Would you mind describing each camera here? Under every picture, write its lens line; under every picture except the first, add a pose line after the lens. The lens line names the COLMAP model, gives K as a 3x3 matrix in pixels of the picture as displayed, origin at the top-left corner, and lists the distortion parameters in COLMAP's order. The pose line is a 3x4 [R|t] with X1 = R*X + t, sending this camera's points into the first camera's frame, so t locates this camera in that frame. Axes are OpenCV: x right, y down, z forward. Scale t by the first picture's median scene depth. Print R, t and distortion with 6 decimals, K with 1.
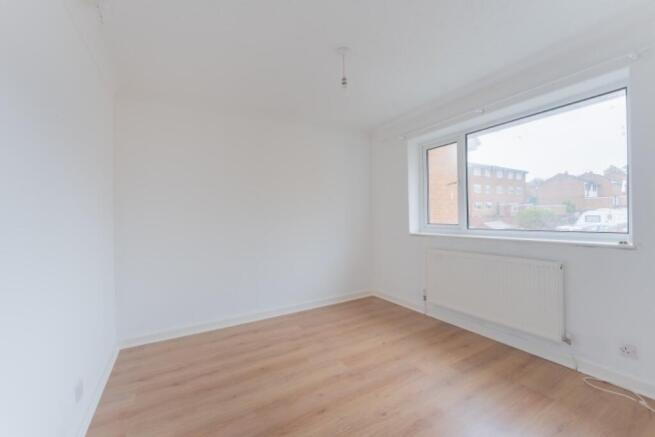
lens RADIAL K [[259.1, 0, 327.9], [0, 259.1, 216.6], [0, 0, 1]] dist [0.000953, 0.000083]
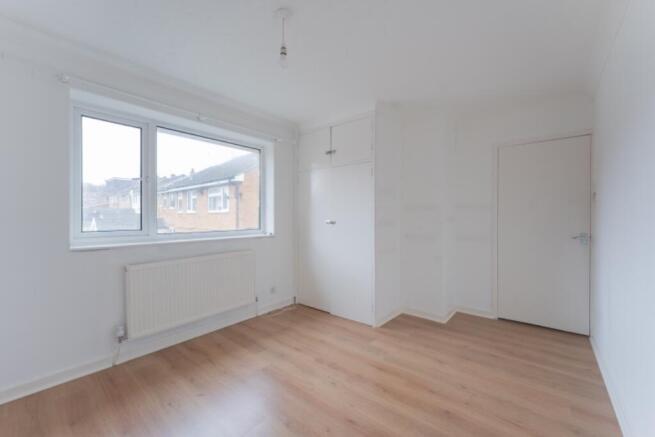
lens RADIAL K [[264.7, 0, 327.5], [0, 264.7, 218.5], [0, 0, 1]] dist [-0.000707, -0.000063]
pose [[-0.325494, 0.022244, 0.945282, -0.598559], [0.013028, 0.999734, -0.019039, 0.022485], [-0.945454, 0.006118, -0.325698, 0.910050]]
